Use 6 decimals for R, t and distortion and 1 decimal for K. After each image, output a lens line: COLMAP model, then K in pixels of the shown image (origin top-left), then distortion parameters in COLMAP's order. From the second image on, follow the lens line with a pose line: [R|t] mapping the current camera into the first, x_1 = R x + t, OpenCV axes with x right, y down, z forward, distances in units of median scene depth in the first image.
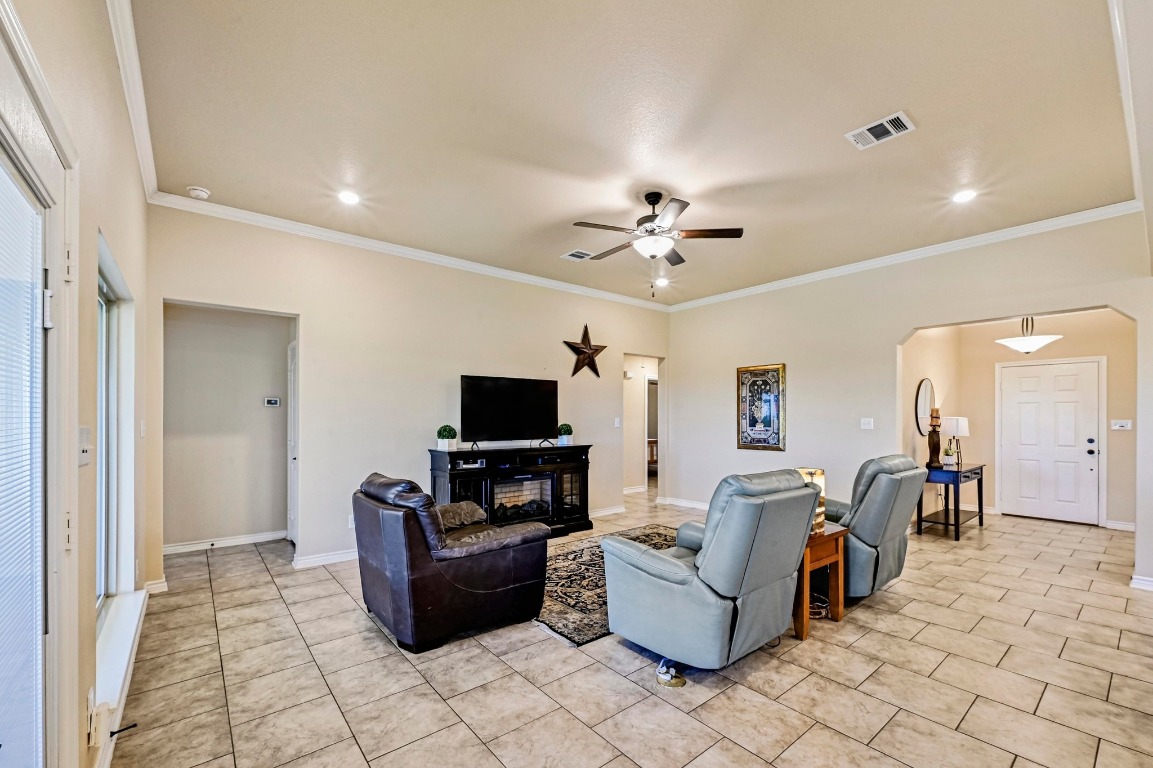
lens RADIAL K [[478.1, 0, 576.0], [0, 478.1, 416.7], [0, 0, 1]] dist [-0.000286, 0.000081]
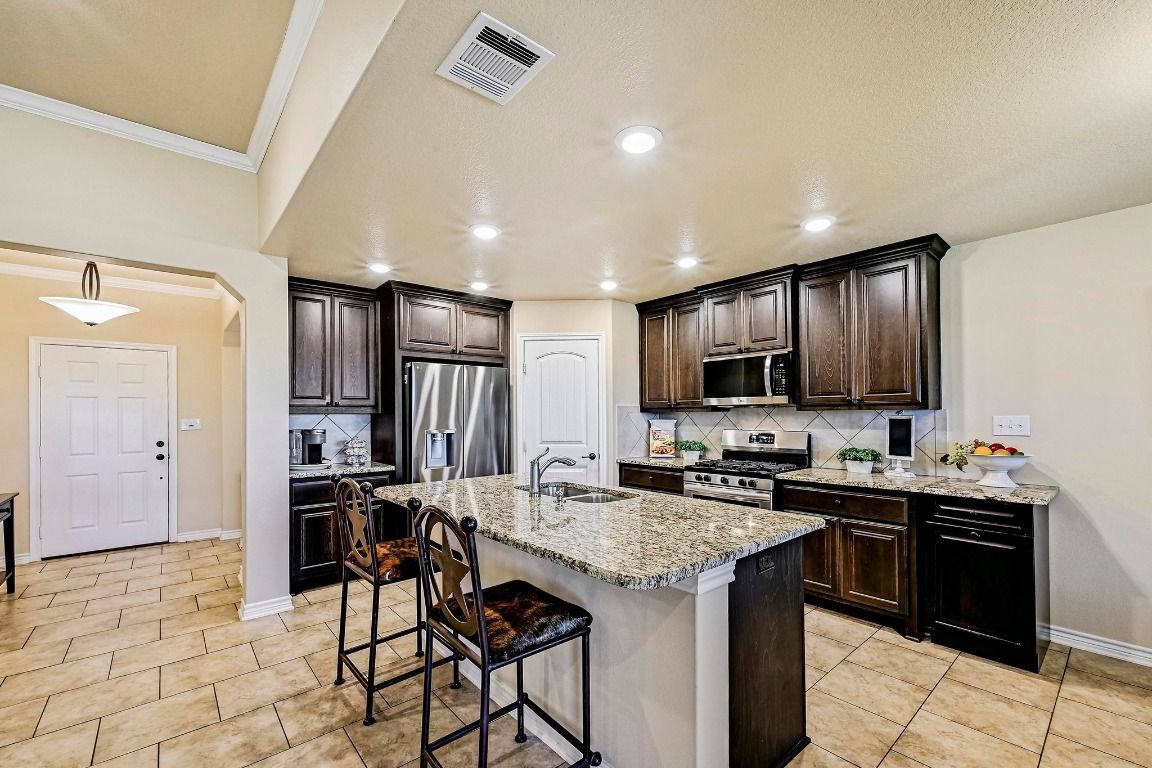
lens RADIAL K [[485.2, 0, 591.9], [0, 485.2, 412.3], [0, 0, 1]] dist [0.000364, 0.000232]
pose [[-0.040966, -0.000746, 0.999160, 0.191572], [0.006505, 0.999978, 0.001013, -0.001339], [-0.999139, 0.006541, -0.040960, 0.276720]]
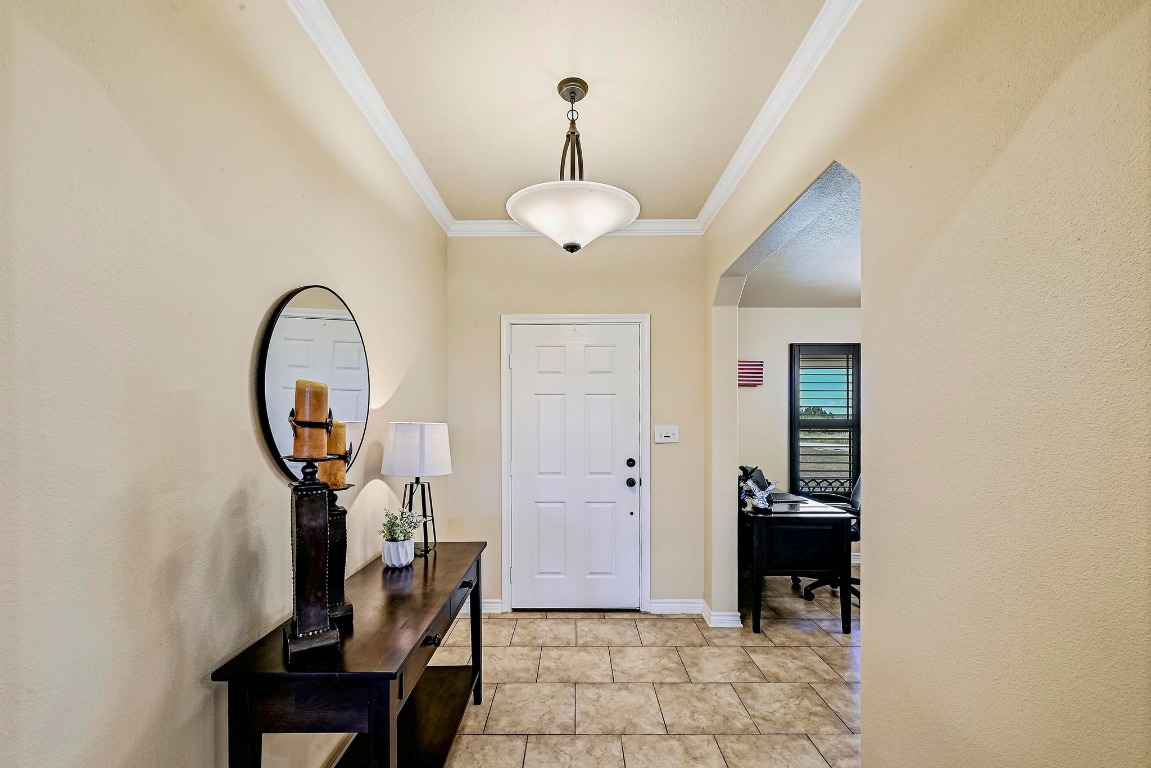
lens RADIAL K [[477.2, 0, 575.0], [0, 477.2, 416.6], [0, 0, 1]] dist [-0.000286, 0.000081]
pose [[0.631605, 0.002151, 0.775288, 0.608388], [0.004902, 0.999965, -0.006768, -0.000430], [-0.775275, 0.008075, 0.631572, 0.706371]]
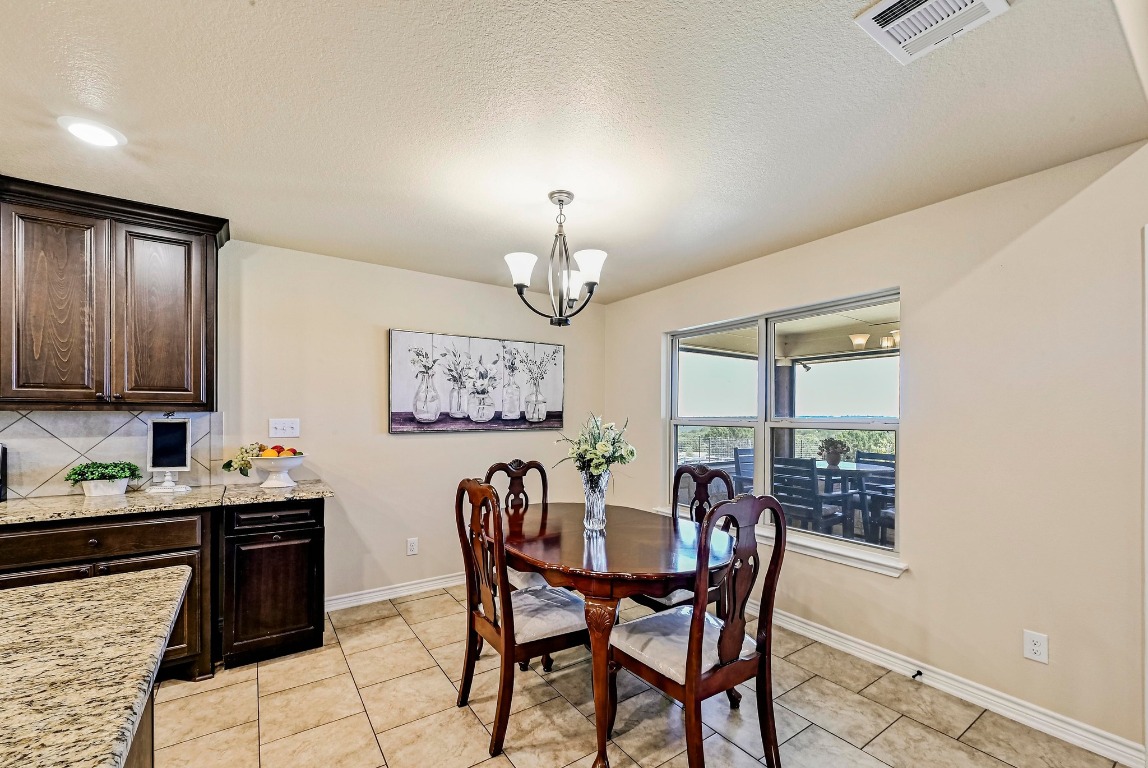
lens RADIAL K [[472.1, 0, 572.9], [0, 472.1, 415.3], [0, 0, 1]] dist [-0.001158, -0.000277]
pose [[-0.996653, -0.007813, 0.081369, 0.317671], [-0.007842, 0.999969, -0.000038, -0.000674], [-0.081366, -0.000676, -0.996684, 0.317955]]
